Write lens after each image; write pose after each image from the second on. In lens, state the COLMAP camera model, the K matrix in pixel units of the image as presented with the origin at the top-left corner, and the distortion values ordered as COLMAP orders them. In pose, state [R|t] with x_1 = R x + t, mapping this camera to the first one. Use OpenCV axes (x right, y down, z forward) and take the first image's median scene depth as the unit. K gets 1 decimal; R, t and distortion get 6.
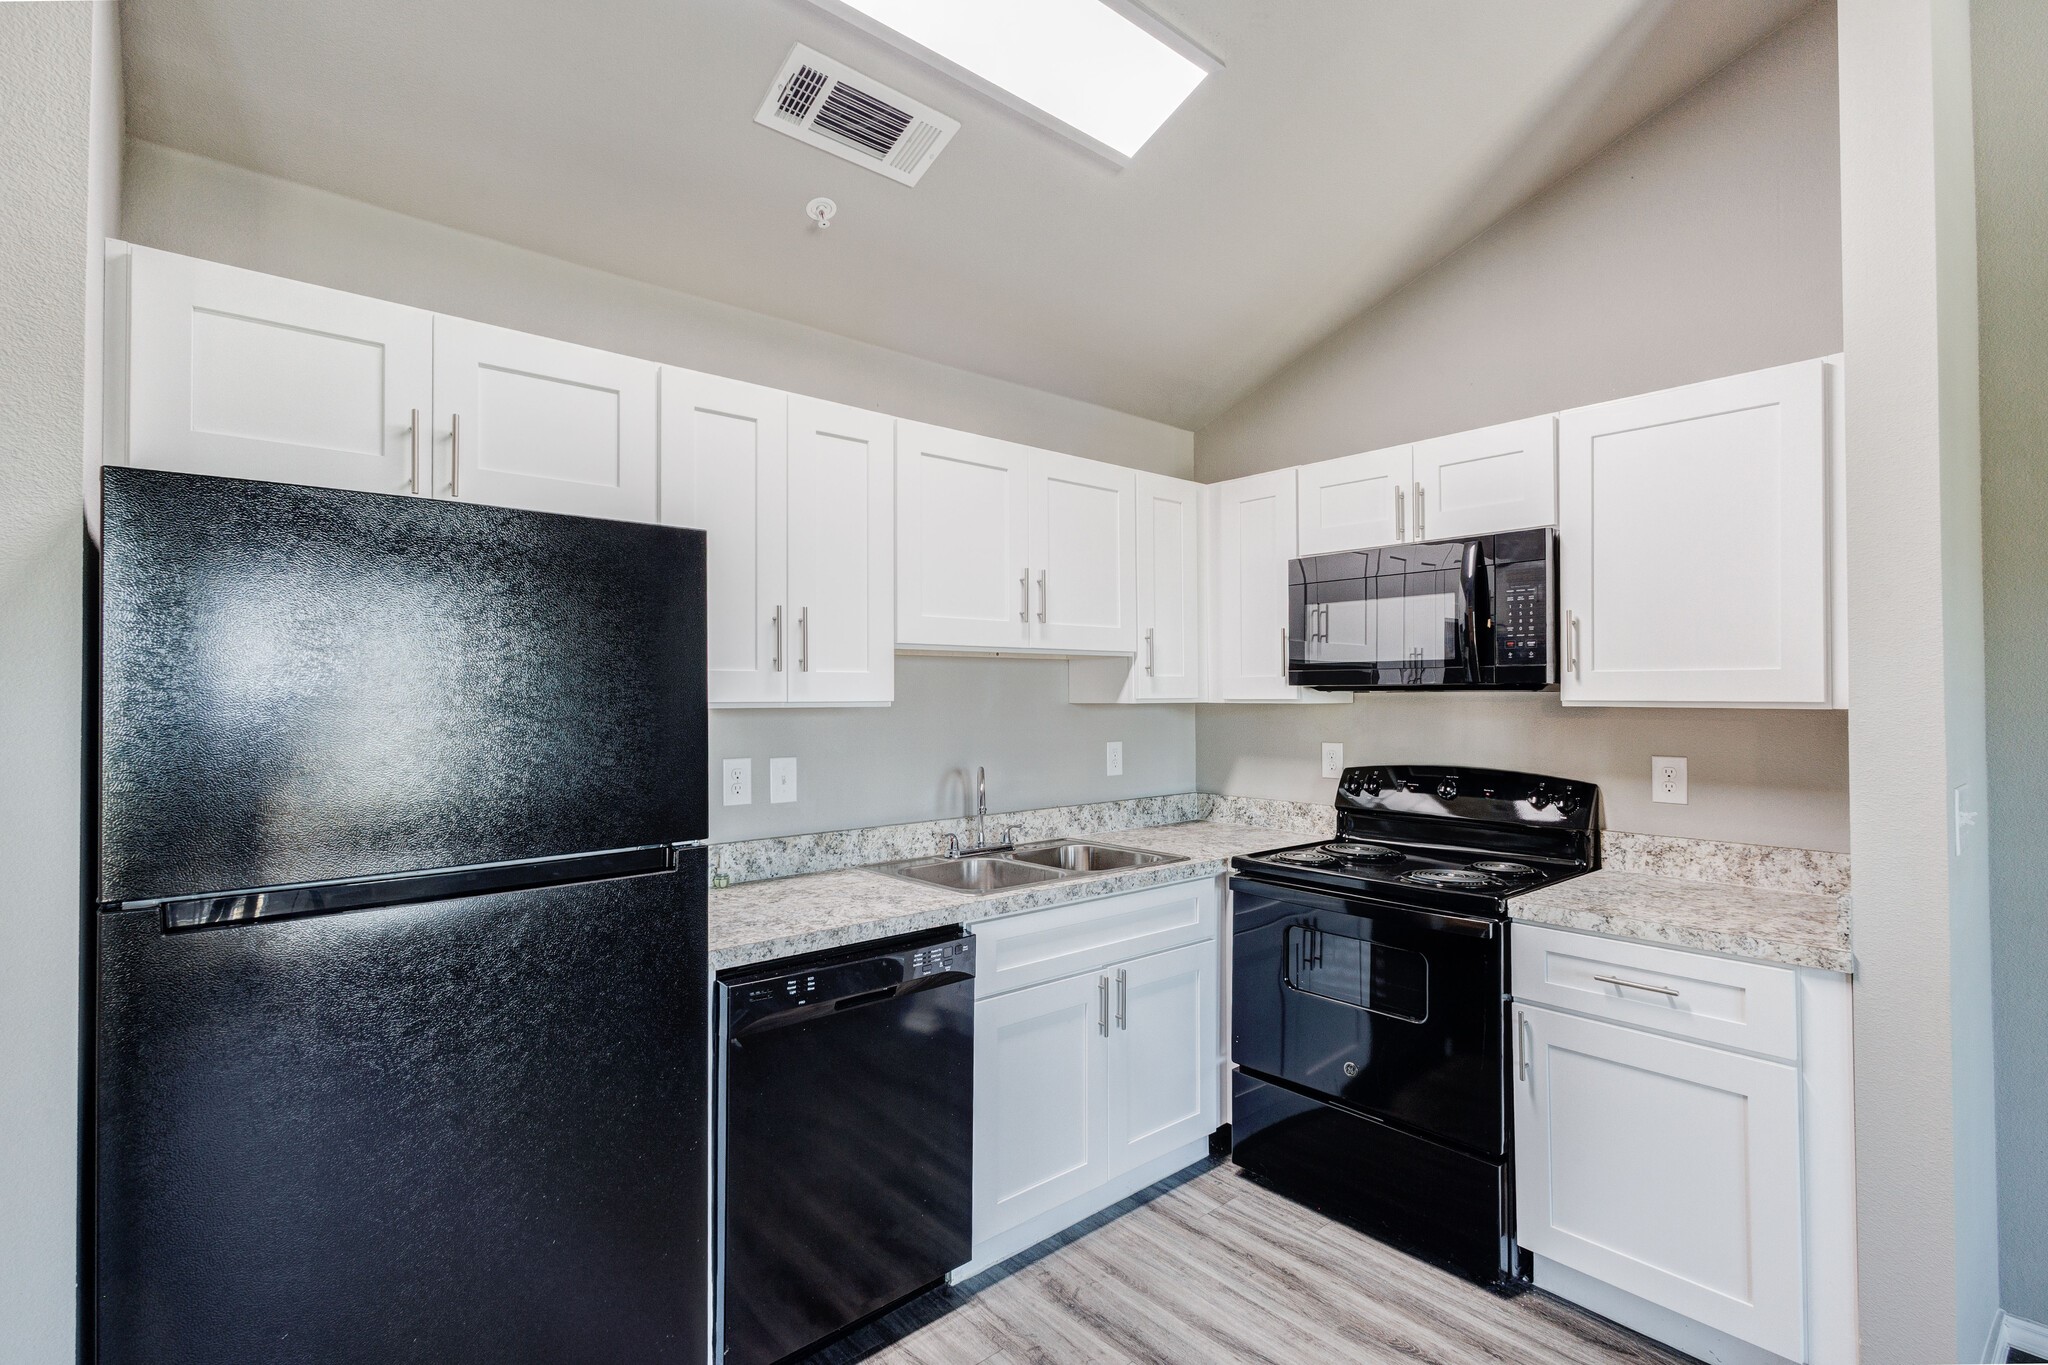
lens RADIAL K [[953.7, 0, 1023.1], [0, 953.7, 680.6], [0, 0, 1]] dist [0.007630, 0.000109]
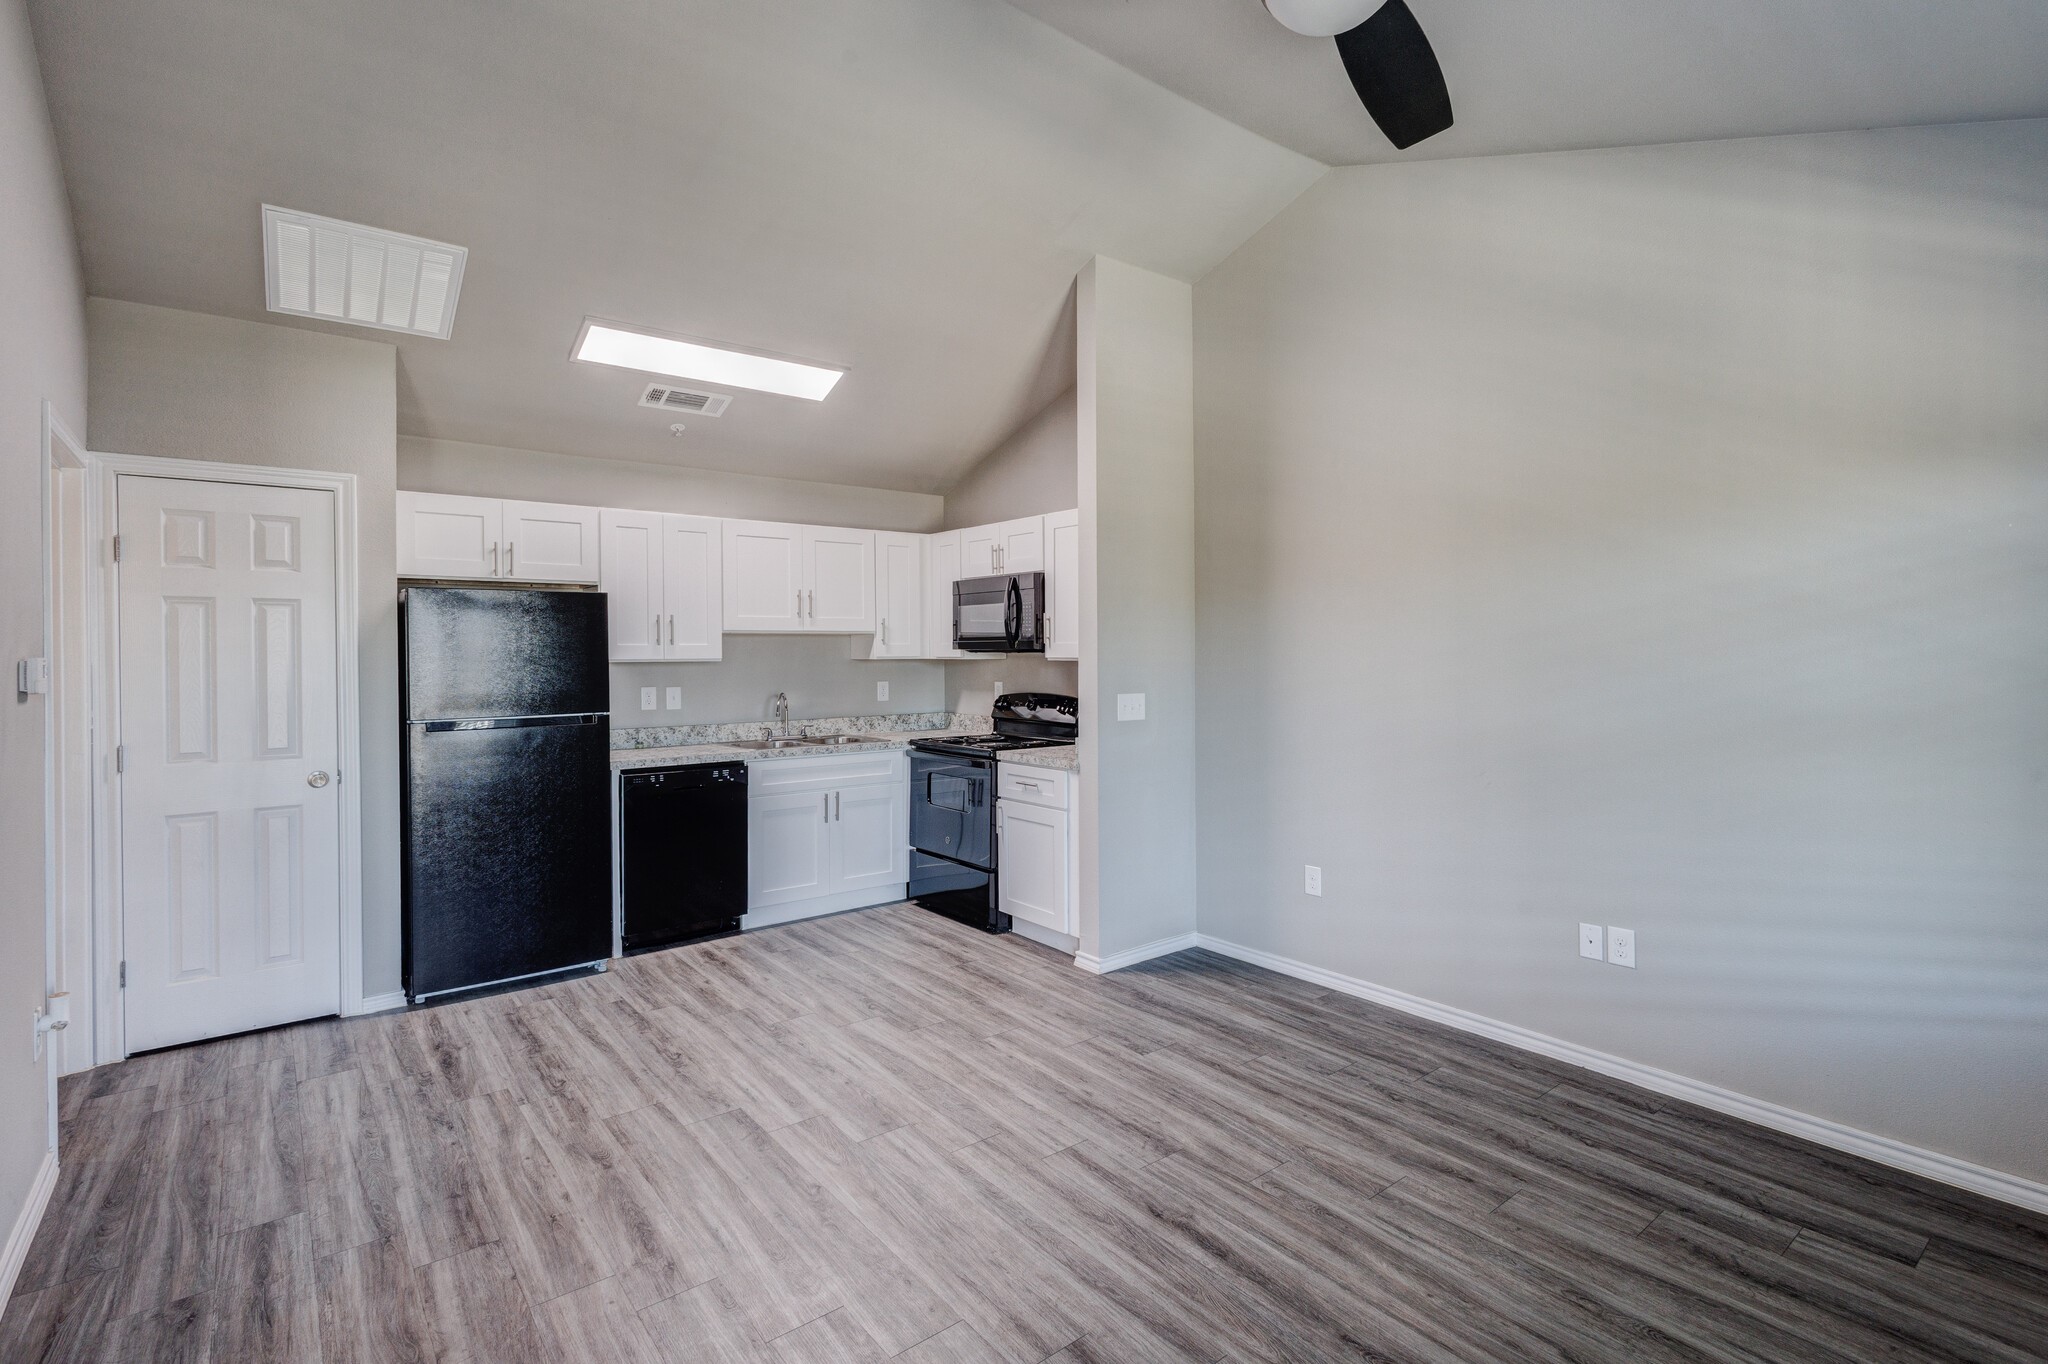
lens RADIAL K [[966.2, 0, 1023.6], [0, 966.2, 657.7], [0, 0, 1]] dist [0.003700, 0.000337]
pose [[0.998773, -0.002306, -0.049471, 0.606033], [0.003418, 0.999743, 0.022394, -0.024104], [0.049406, -0.022536, 0.998524, -1.024878]]
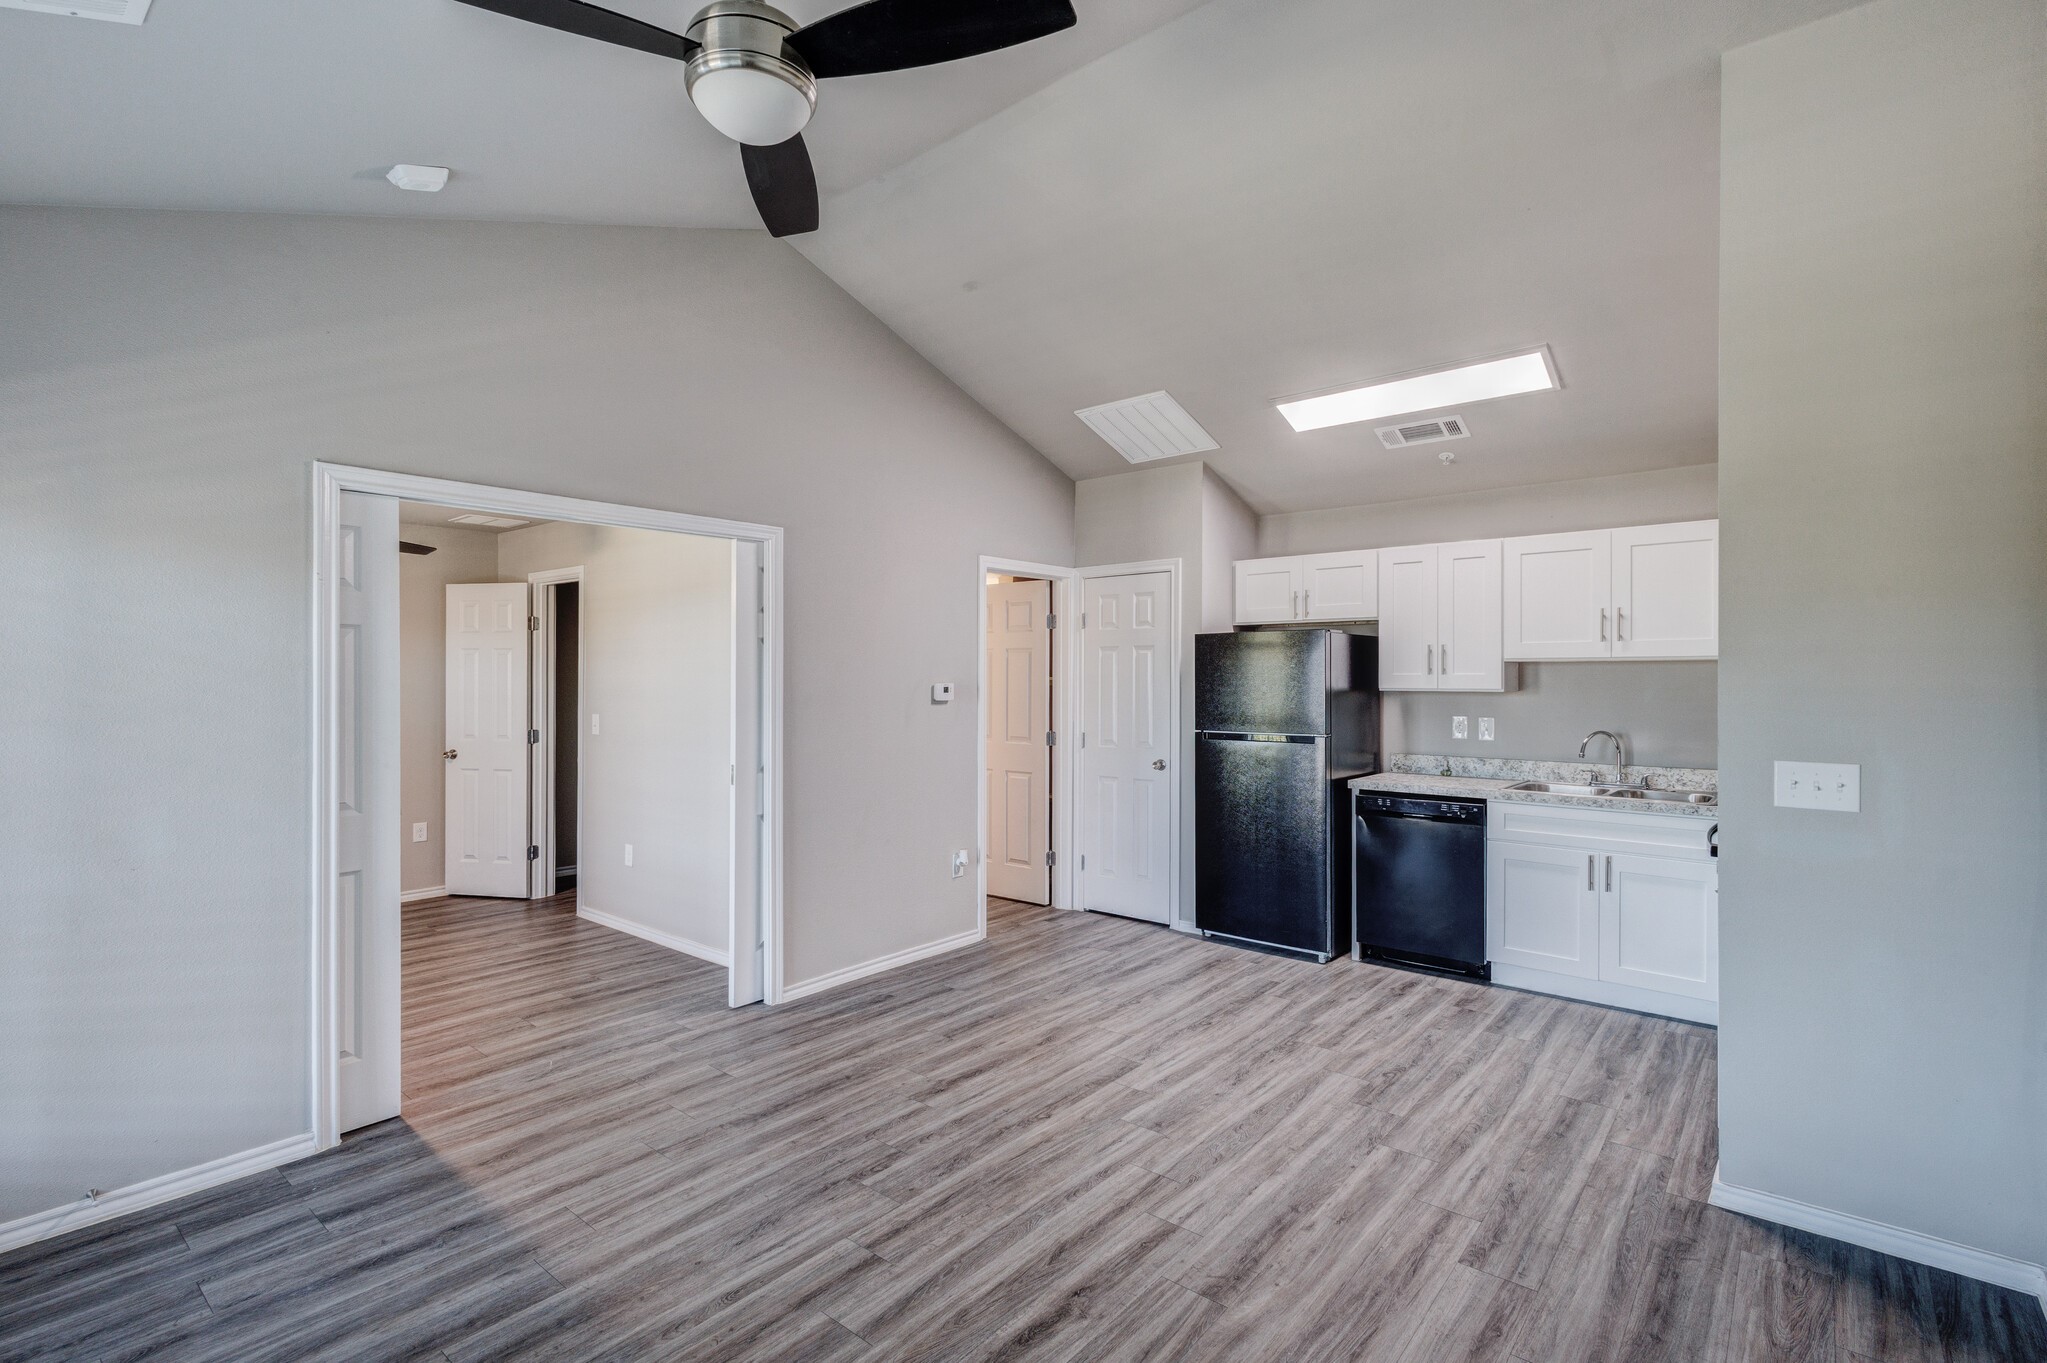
lens RADIAL K [[942.6, 0, 1023.8], [0, 942.6, 674.9], [0, 0, 1]] dist [0.002990, -0.000246]
pose [[0.157888, 0.000166, -0.987457, 1.559181], [0.013991, 0.999899, 0.002405, -0.024223], [0.987358, -0.014196, 0.157870, -0.238073]]
